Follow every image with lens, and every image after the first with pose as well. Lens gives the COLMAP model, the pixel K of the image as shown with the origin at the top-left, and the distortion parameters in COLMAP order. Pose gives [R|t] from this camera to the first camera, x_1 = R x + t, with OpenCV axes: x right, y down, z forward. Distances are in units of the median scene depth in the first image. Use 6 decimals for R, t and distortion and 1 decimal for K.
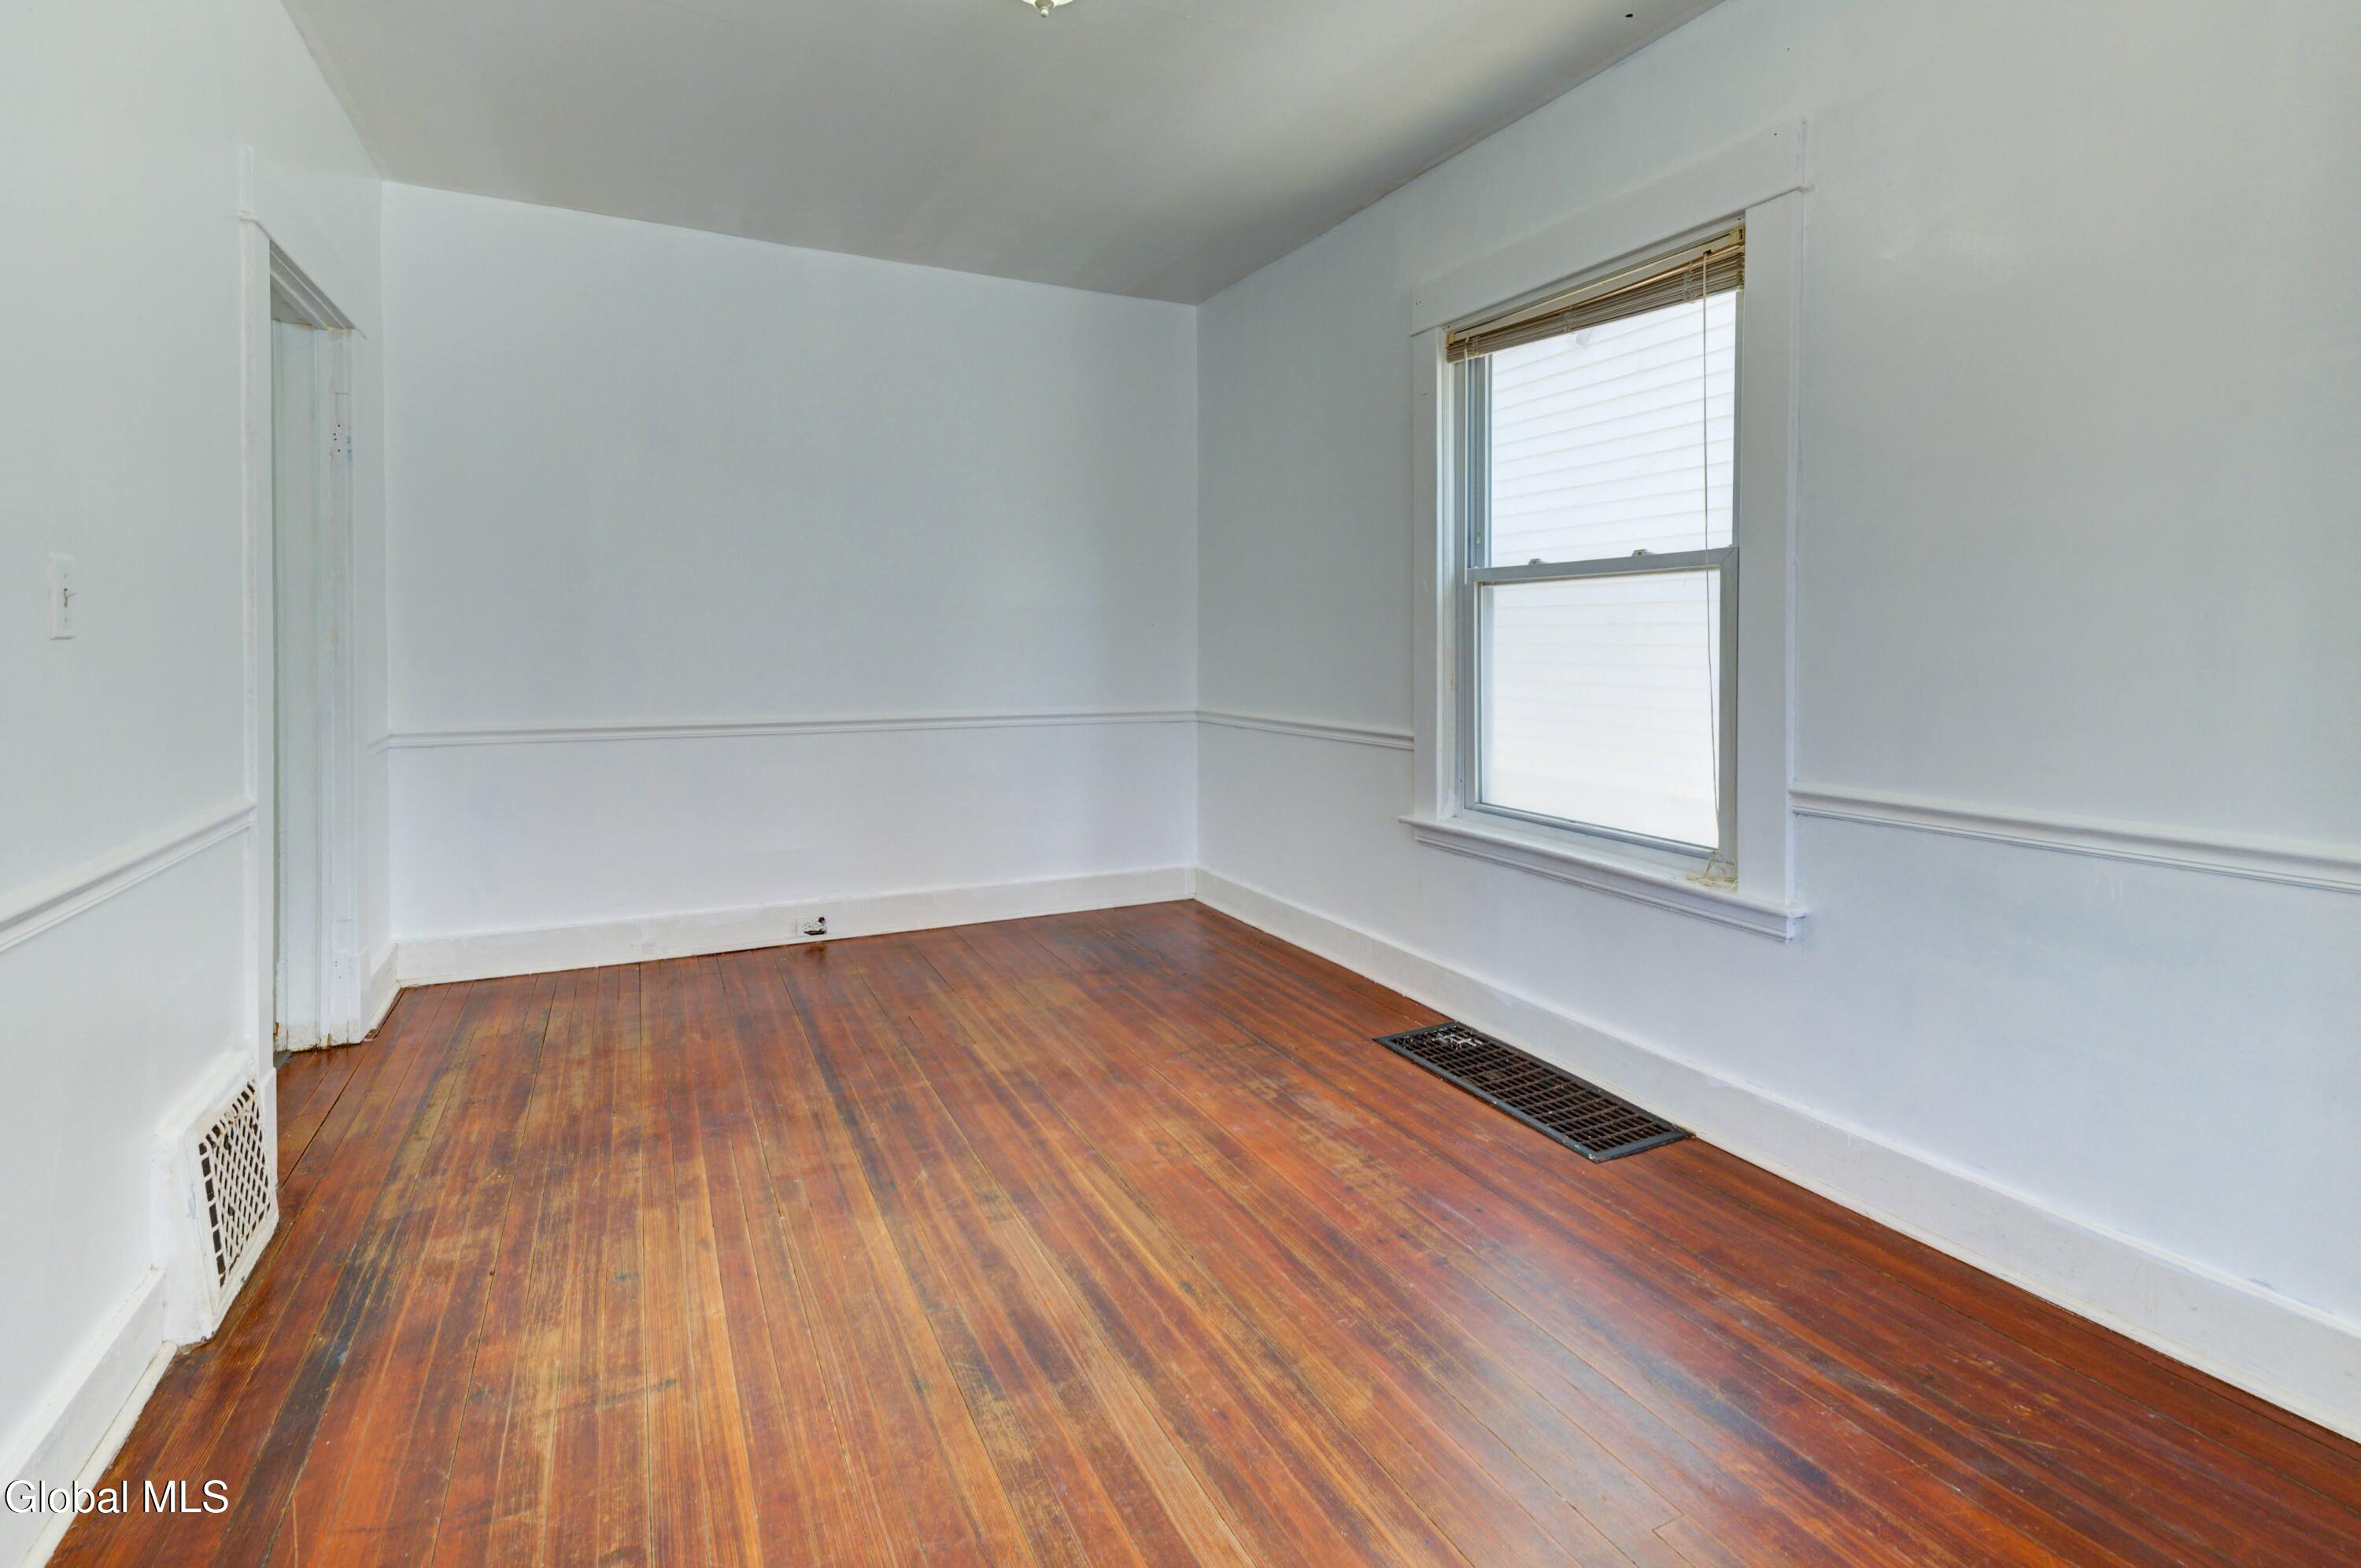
lens RADIAL K [[1127.9, 0, 1173.4], [0, 1127.9, 651.4], [0, 0, 1]] dist [0.029596, -0.002003]
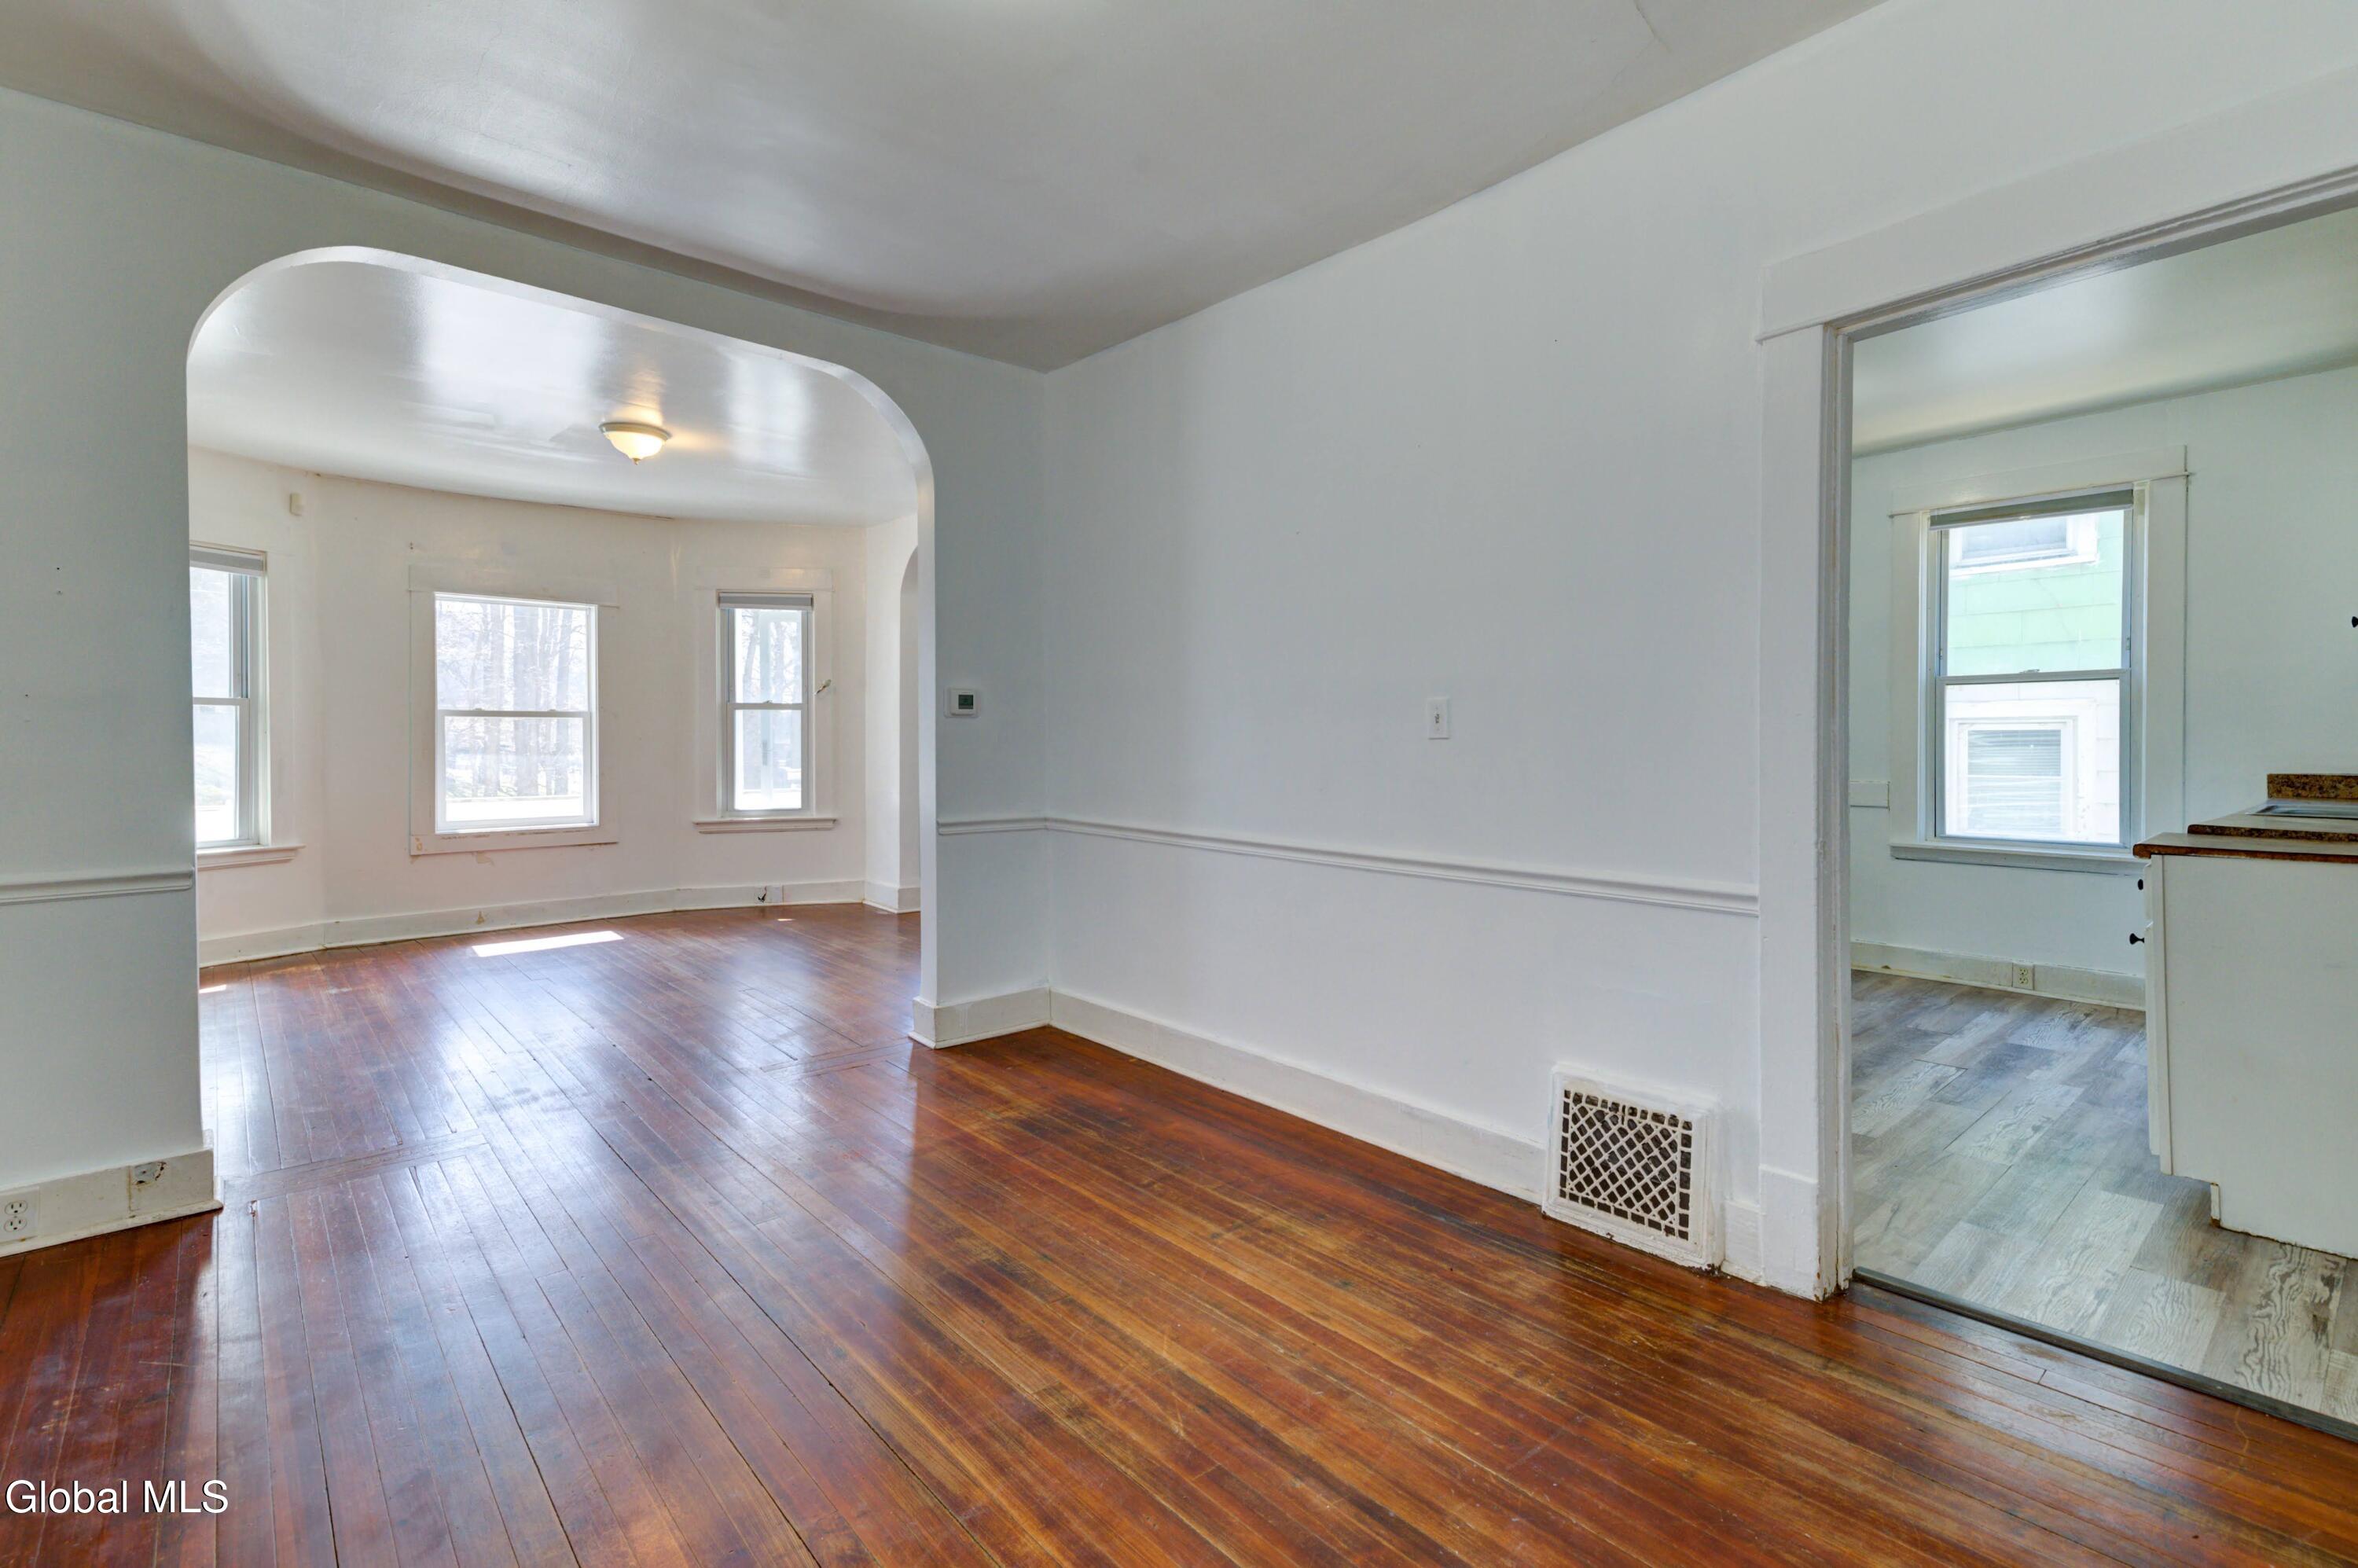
lens RADIAL K [[1072.9, 0, 1173.0], [0, 1072.9, 746.8], [0, 0, 1]] dist [0.023073, -0.000746]
pose [[-0.971947, 0.005955, -0.235125, -0.046739], [0.001224, 0.999794, 0.020259, -0.019141], [0.235197, 0.019403, -0.971754, 1.744907]]
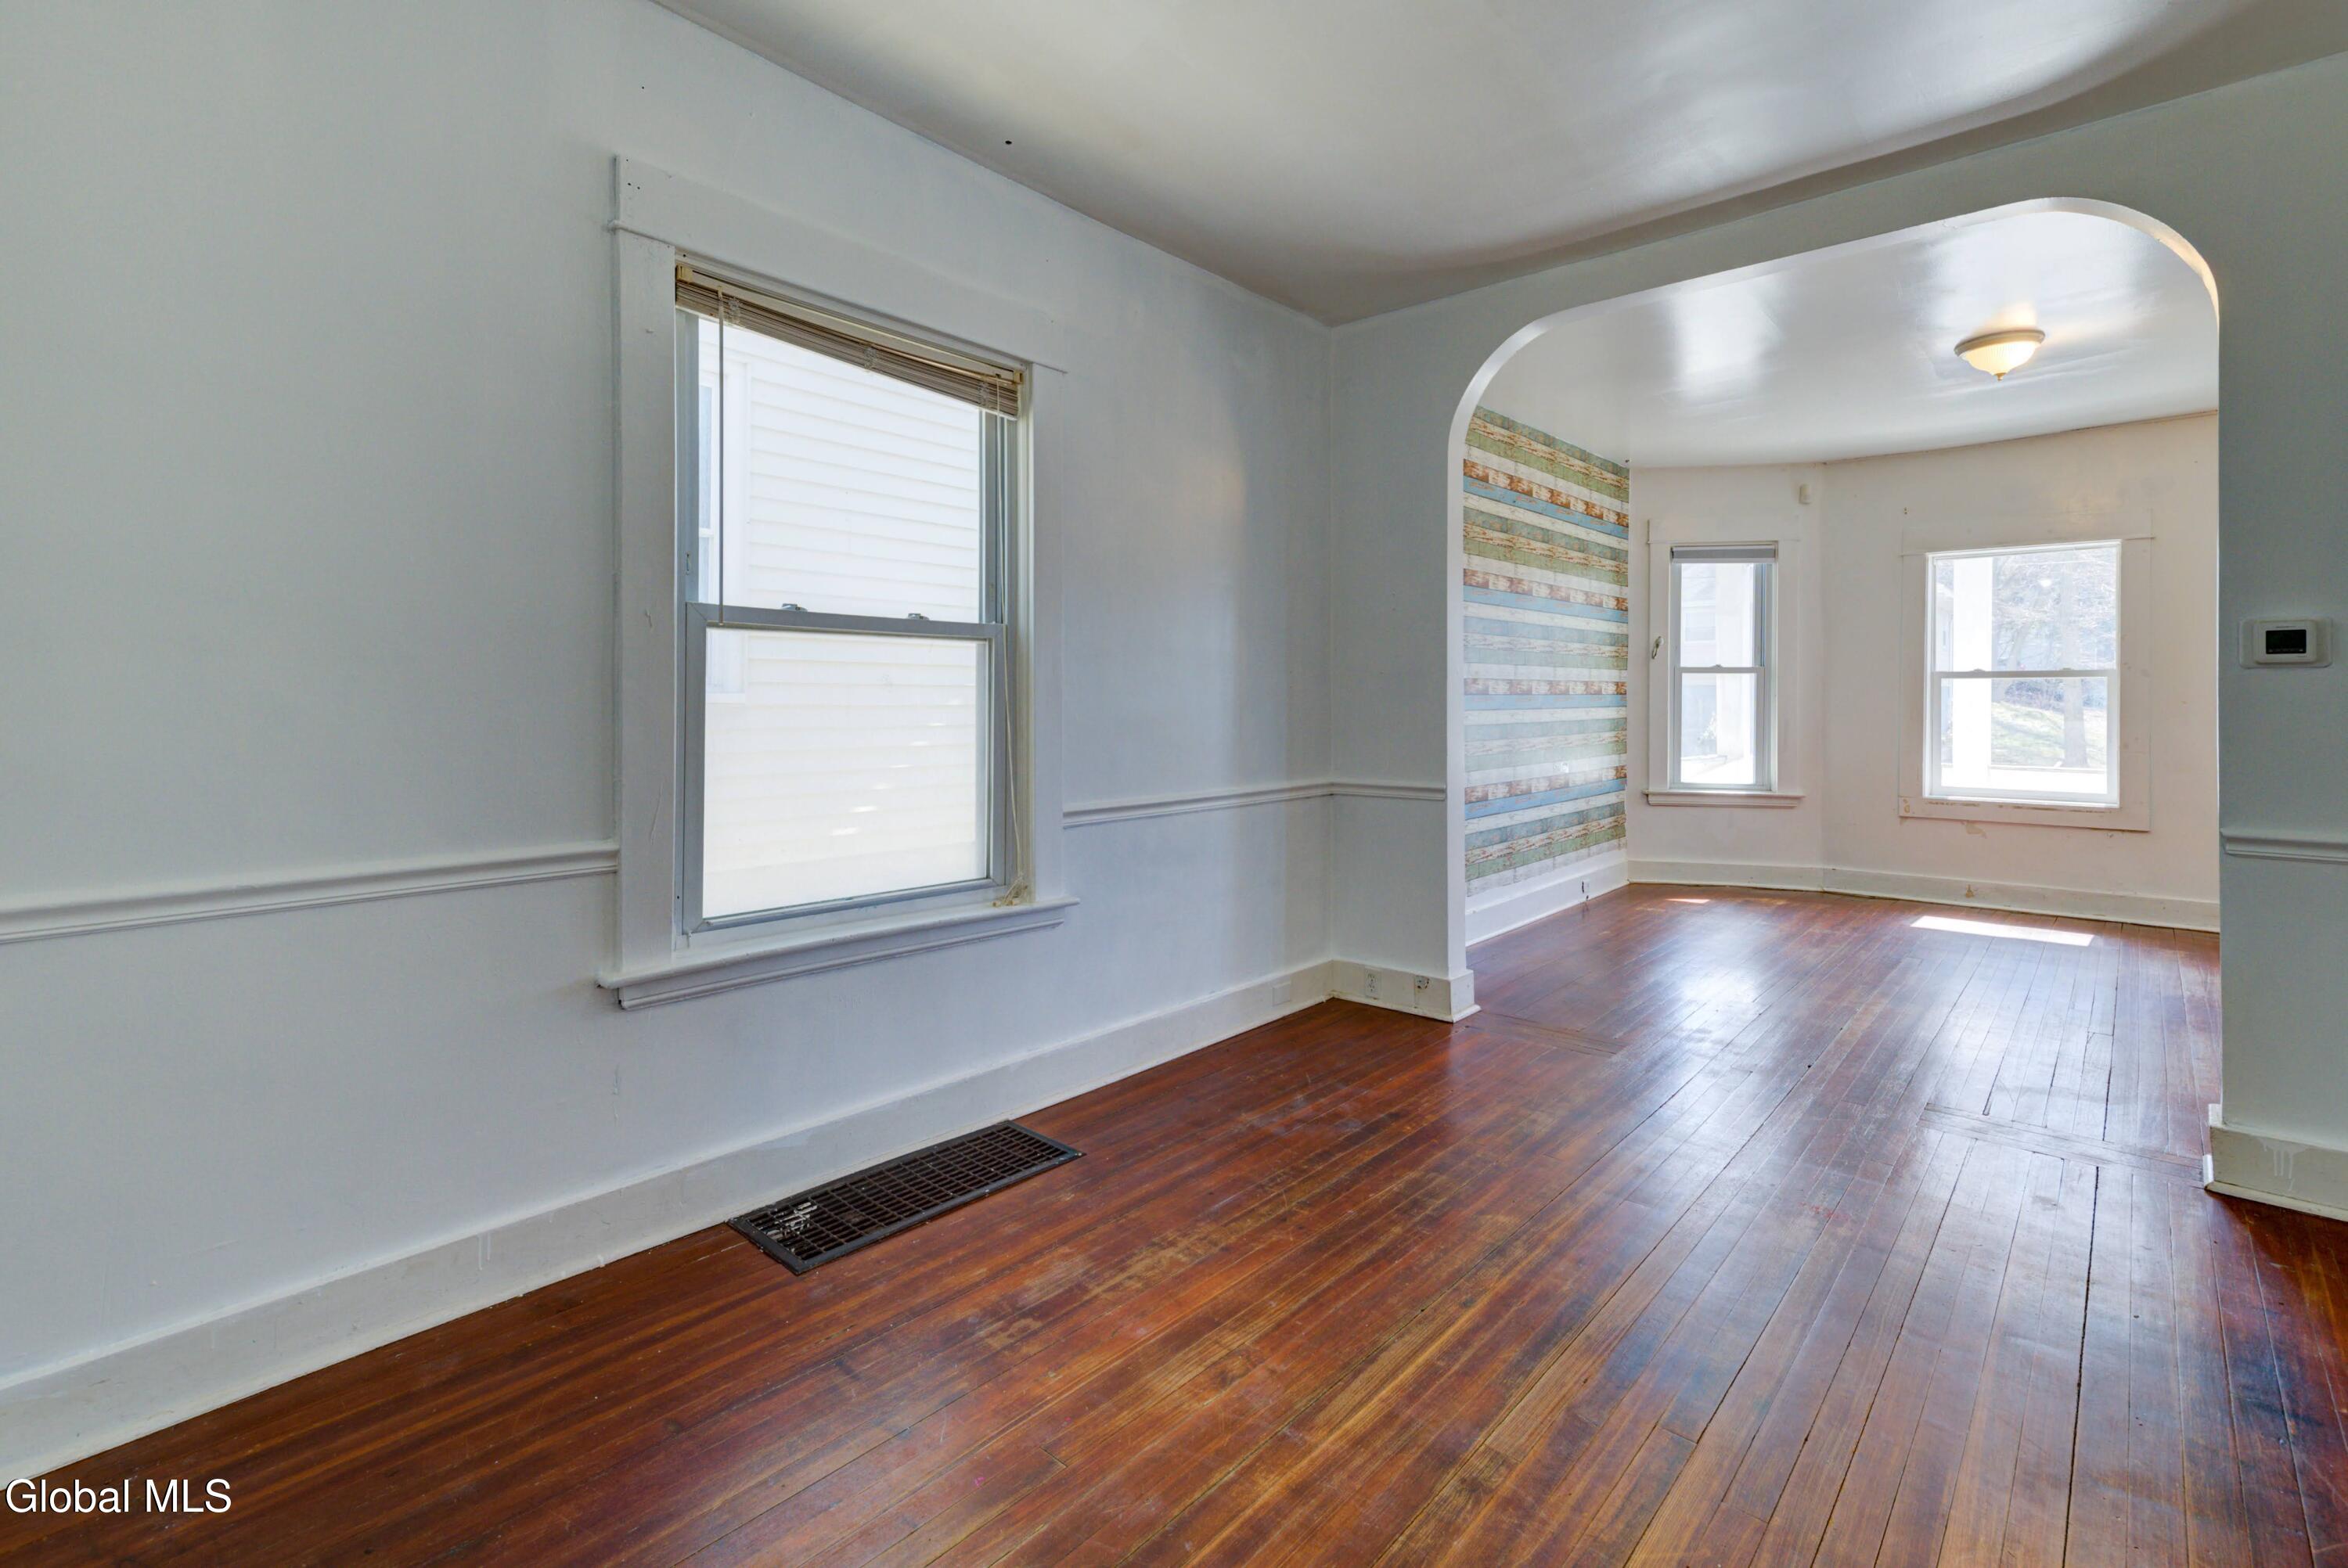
lens RADIAL K [[1068.2, 0, 1162.1], [0, 1068.2, 704.5], [0, 0, 1]] dist [0.023073, -0.000746]
pose [[-0.367204, -0.003391, 0.930134, -0.708018], [0.008719, 0.999937, 0.007088, -0.014179], [-0.930100, 0.010713, -0.367151, 1.402641]]
